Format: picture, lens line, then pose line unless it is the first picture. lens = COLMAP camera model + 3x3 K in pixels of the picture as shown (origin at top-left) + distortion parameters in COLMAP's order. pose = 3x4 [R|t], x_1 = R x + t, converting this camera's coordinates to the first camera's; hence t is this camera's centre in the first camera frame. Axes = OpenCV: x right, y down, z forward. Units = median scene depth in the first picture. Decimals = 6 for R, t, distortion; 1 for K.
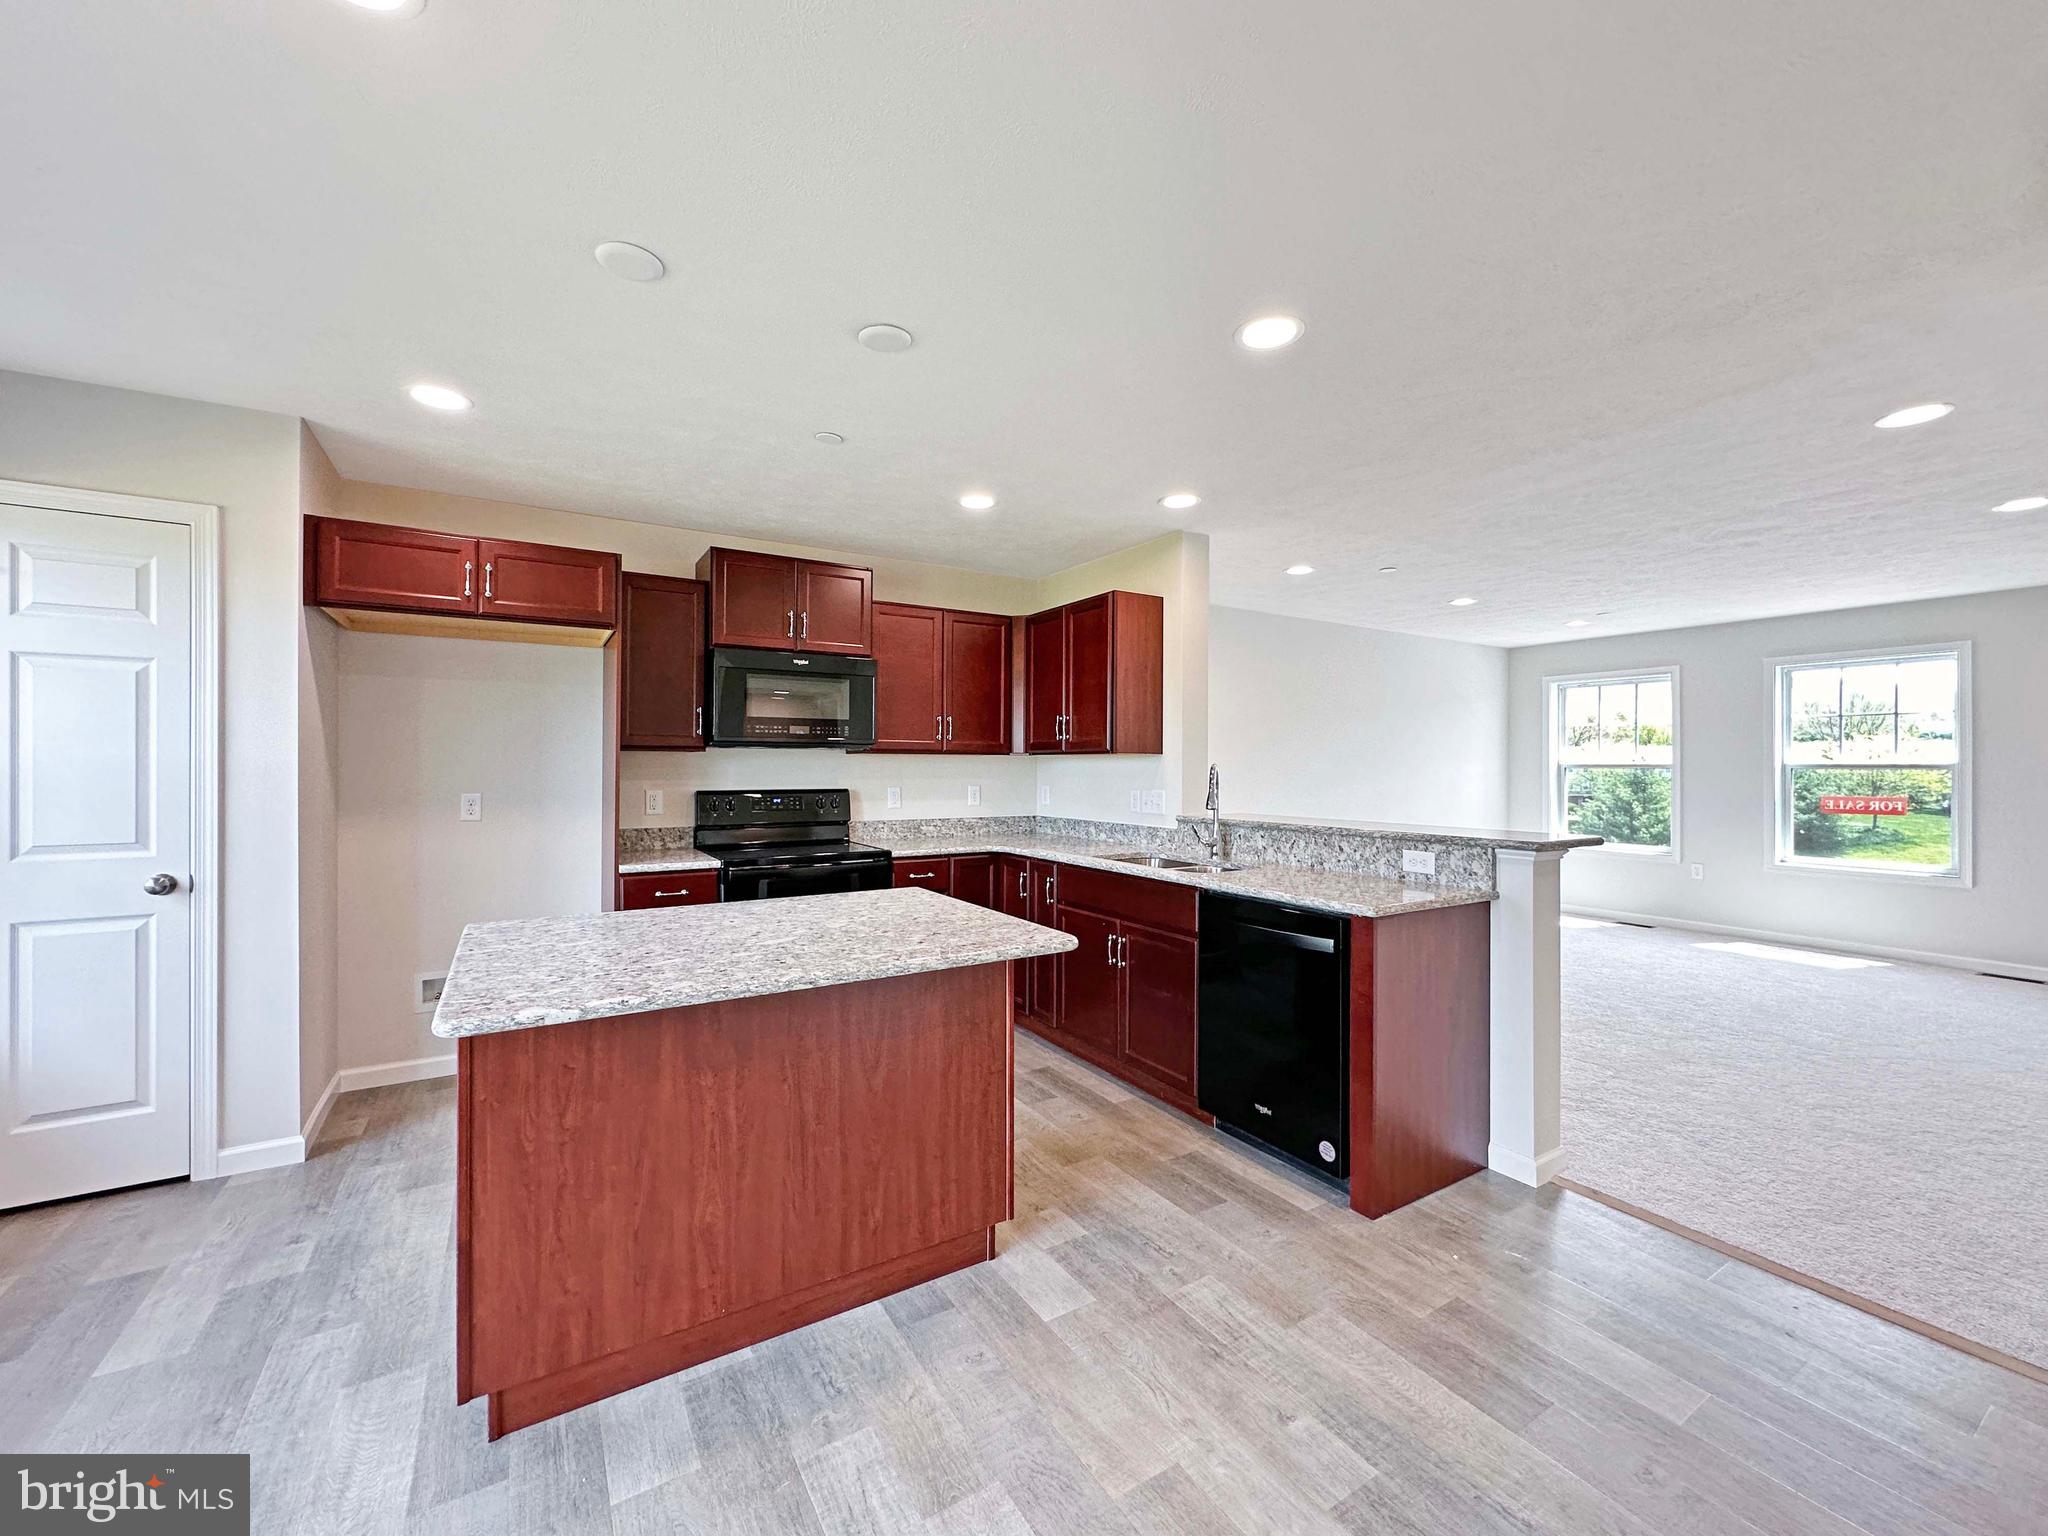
lens RADIAL K [[819.7, 0, 1026.2], [0, 819.7, 768.5], [0, 0, 1]] dist [-0.002282, -0.000051]
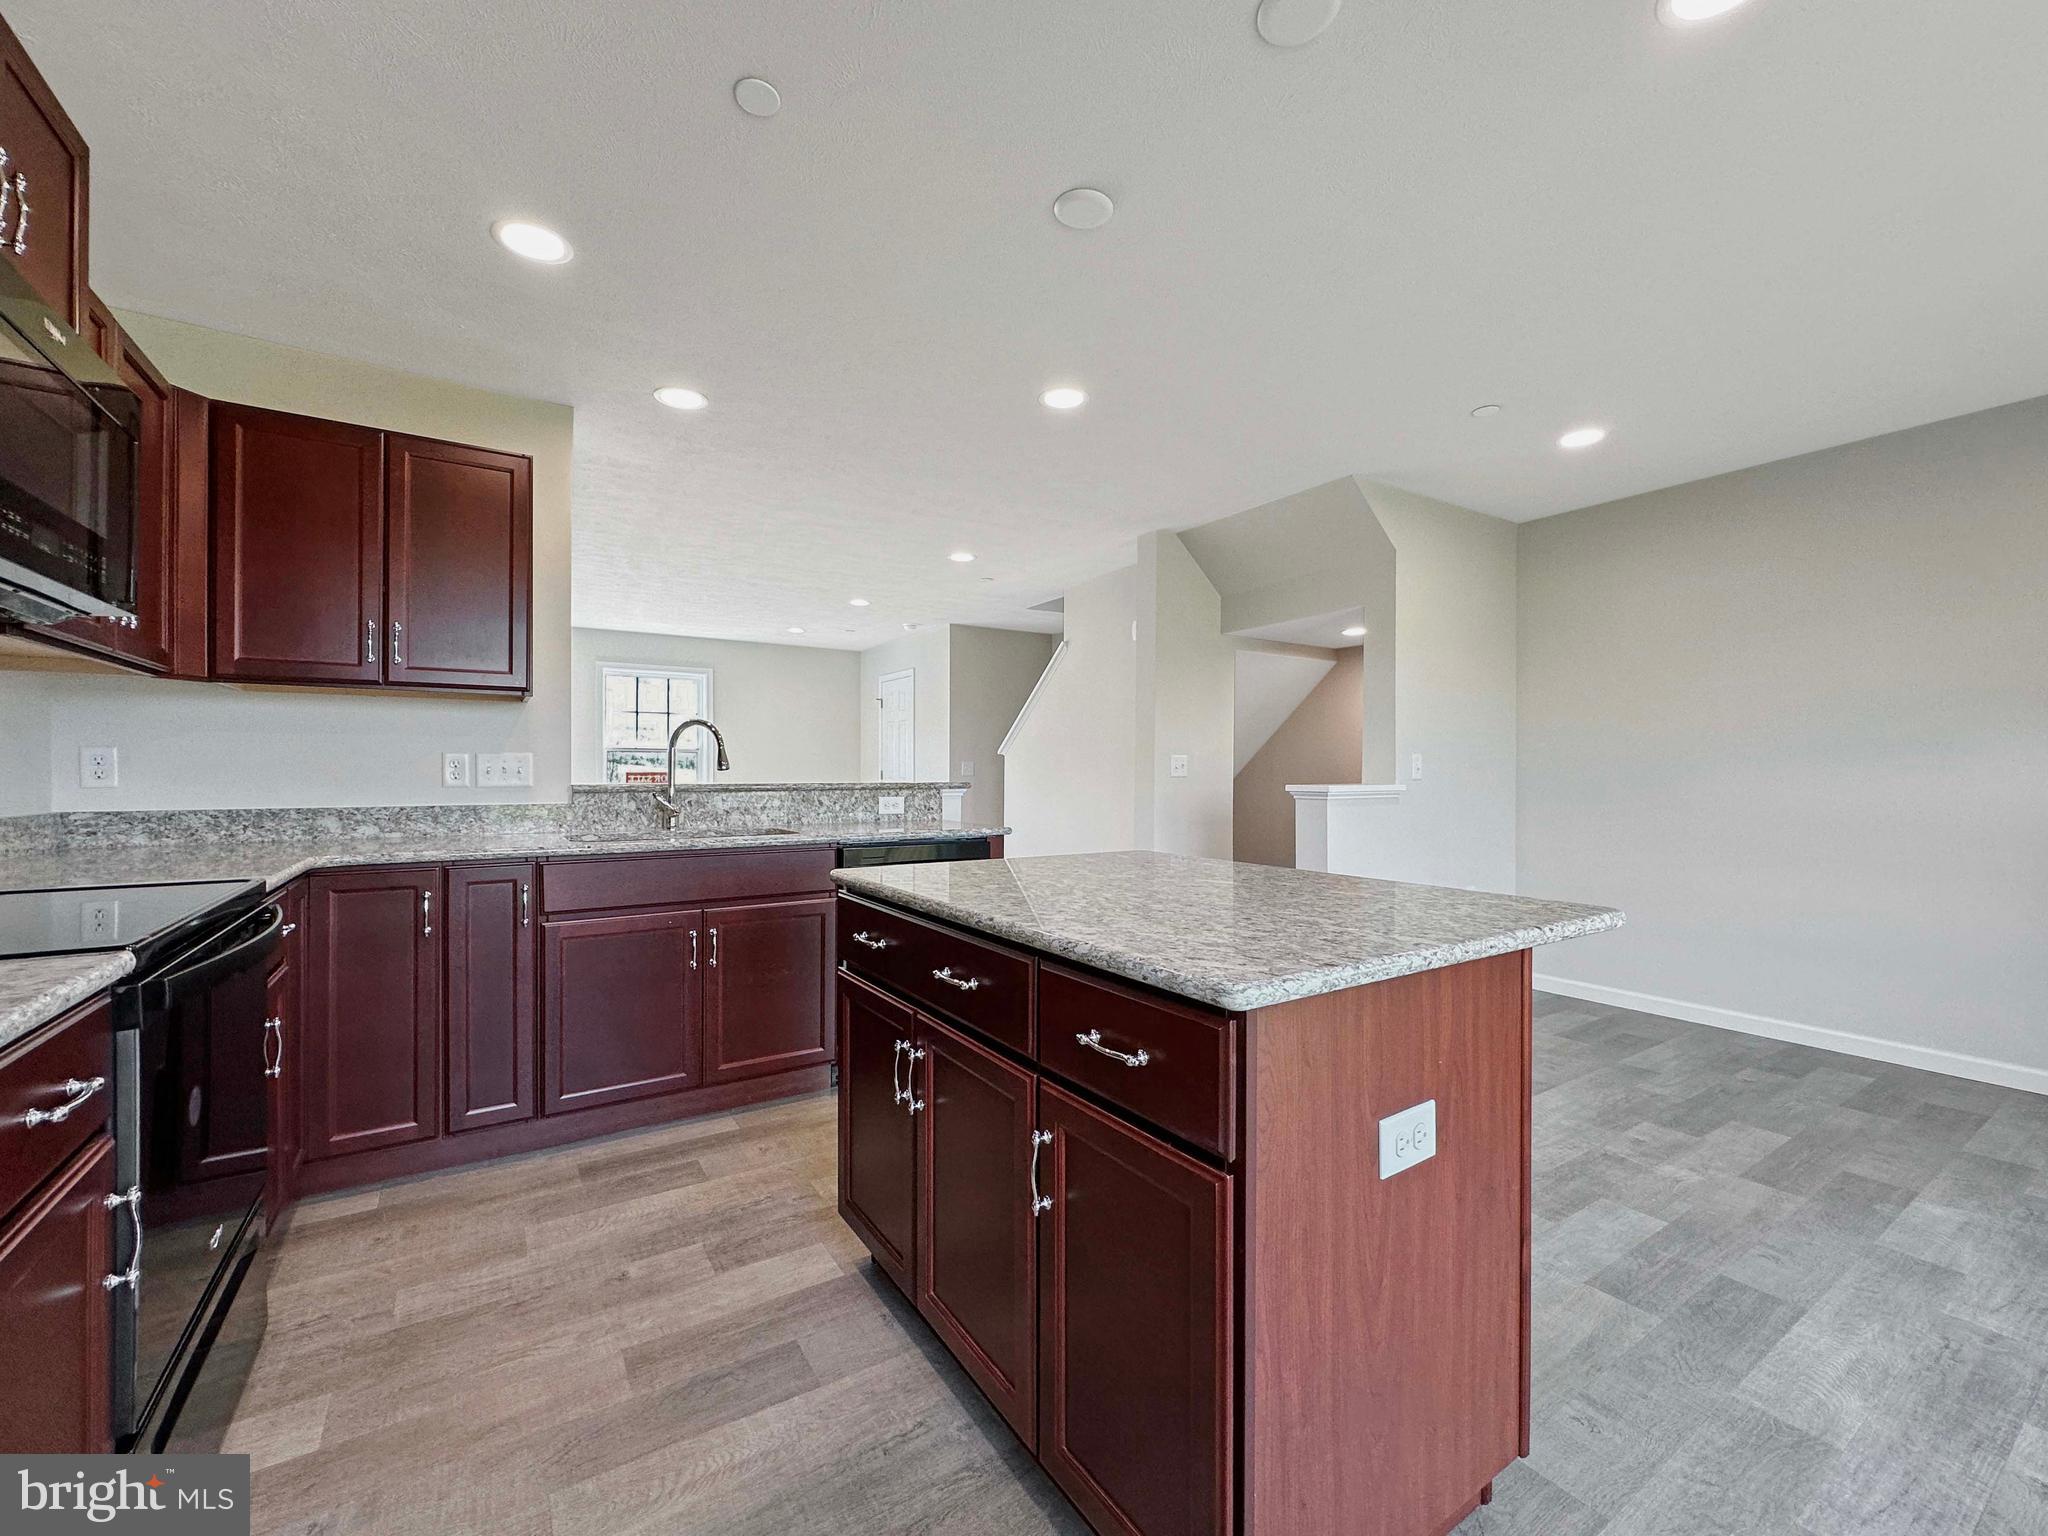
lens RADIAL K [[841.7, 0, 1025.7], [0, 841.7, 771.9], [0, 0, 1]] dist [-0.000836, -0.000470]
pose [[-0.022275, -0.004382, 0.999742, -0.792318], [0.000506, 0.999990, 0.004394, 0.055173], [-0.999752, 0.000604, -0.022273, 0.795381]]
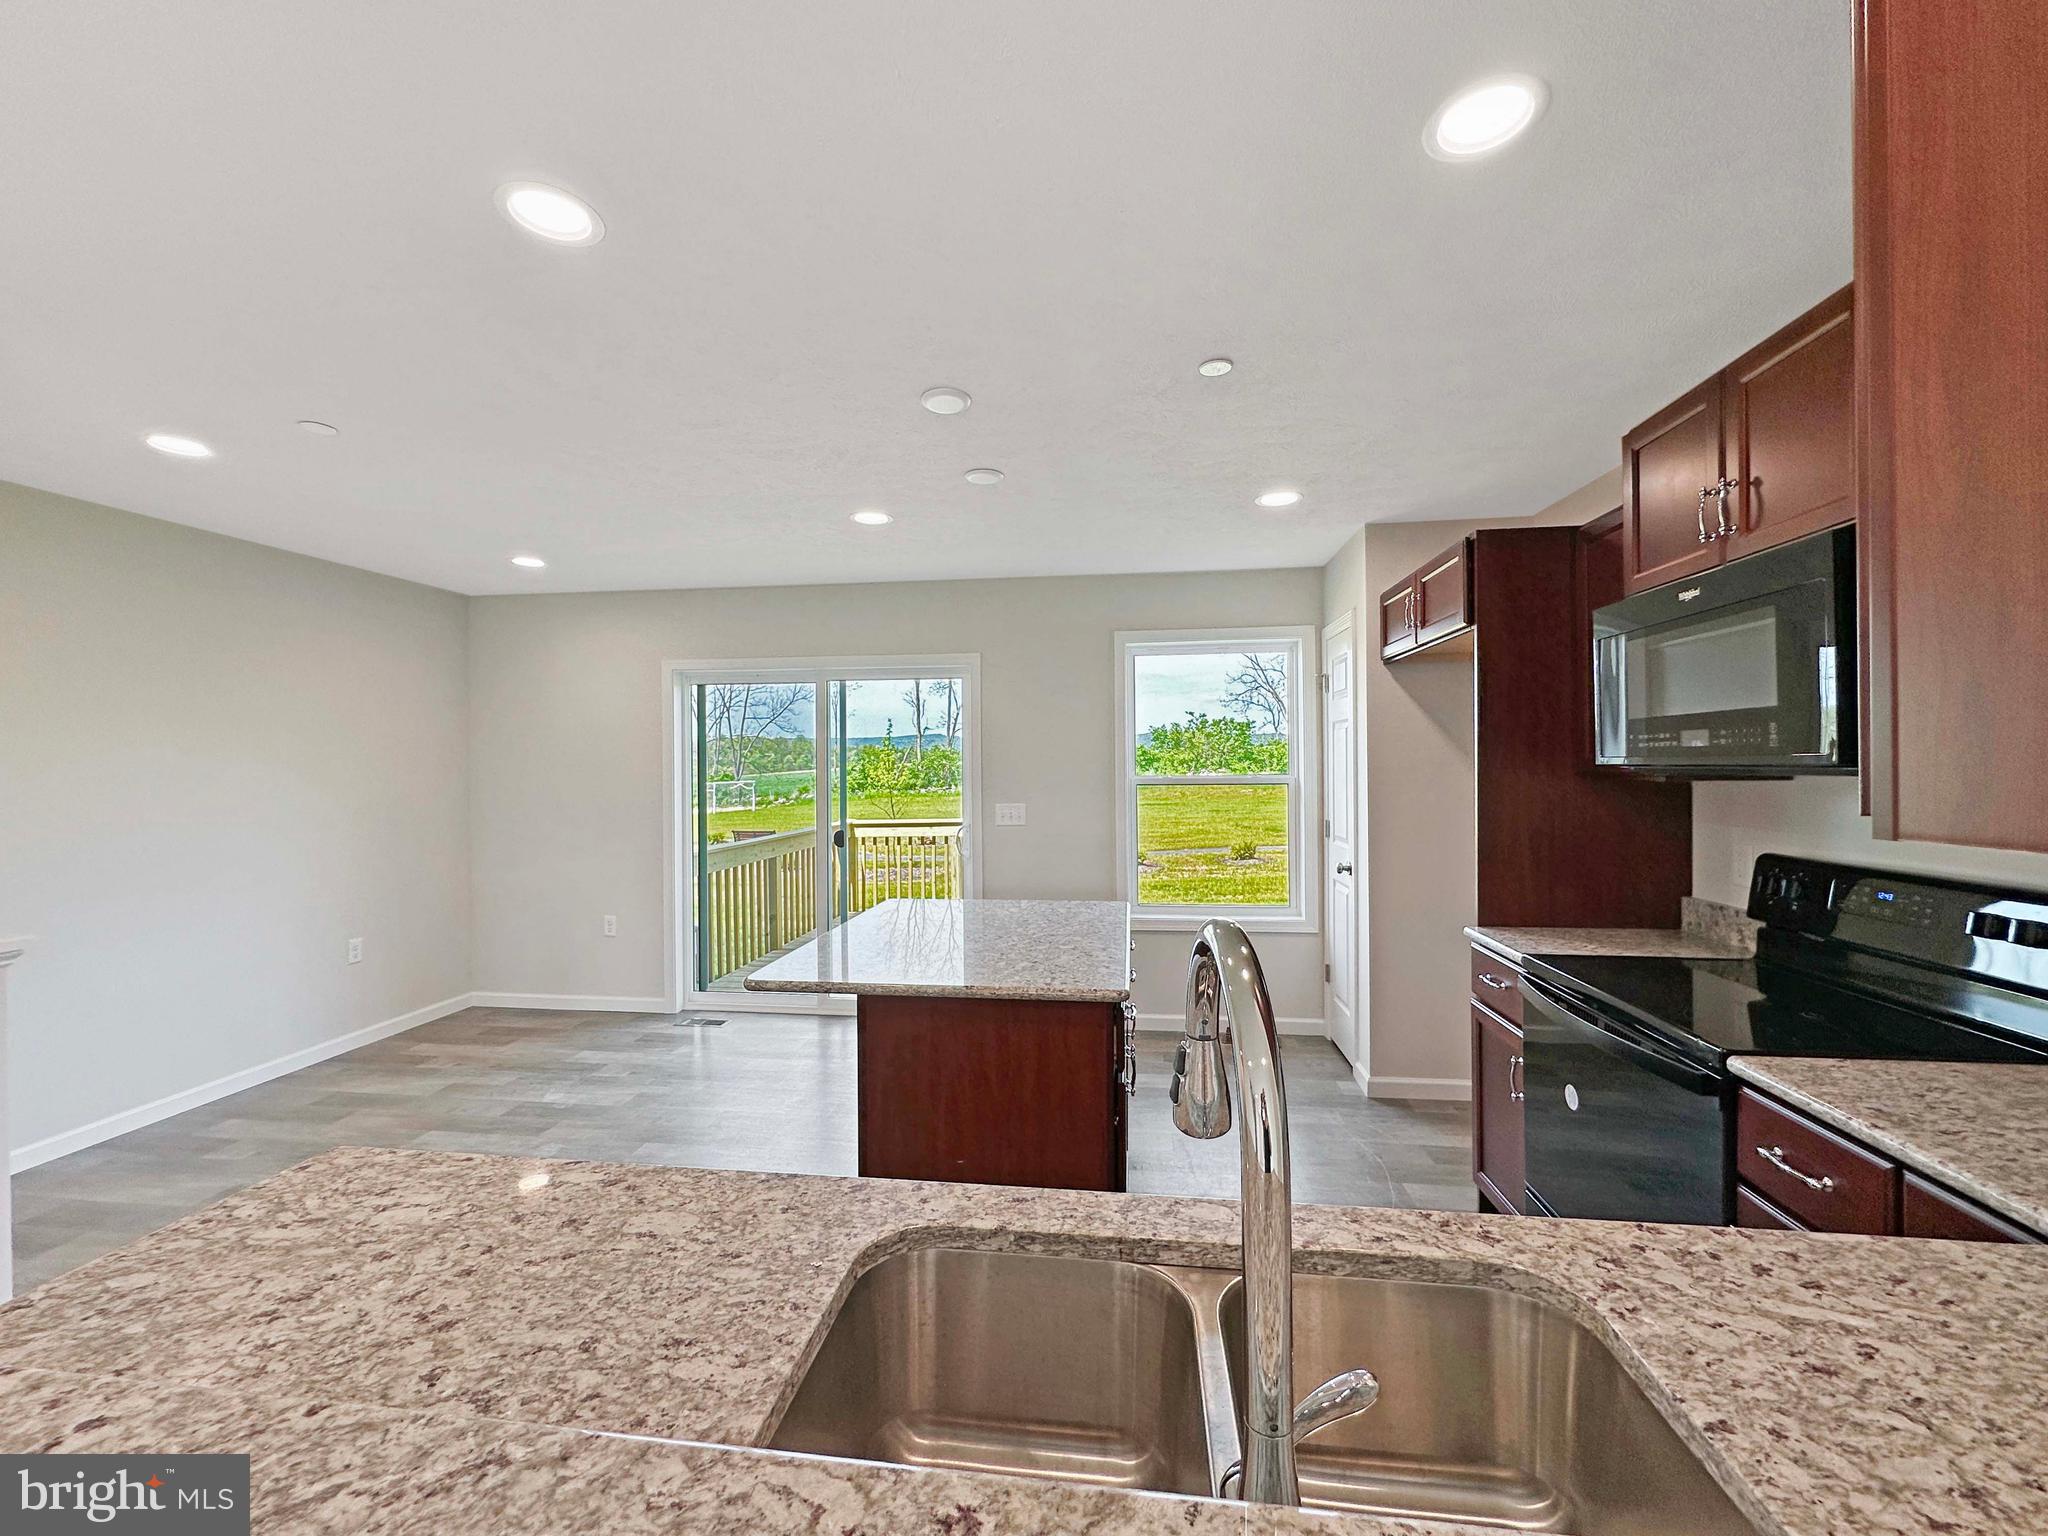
lens RADIAL K [[822.4, 0, 1024.0], [0, 822.4, 768.0], [0, 0, 1]] dist [-0.002685, 0.000361]
pose [[-0.634452, 0.004012, -0.772952, 0.426325], [0.003616, 0.999991, 0.002223, -0.041773], [0.772954, -0.001384, -0.634461, 1.282671]]
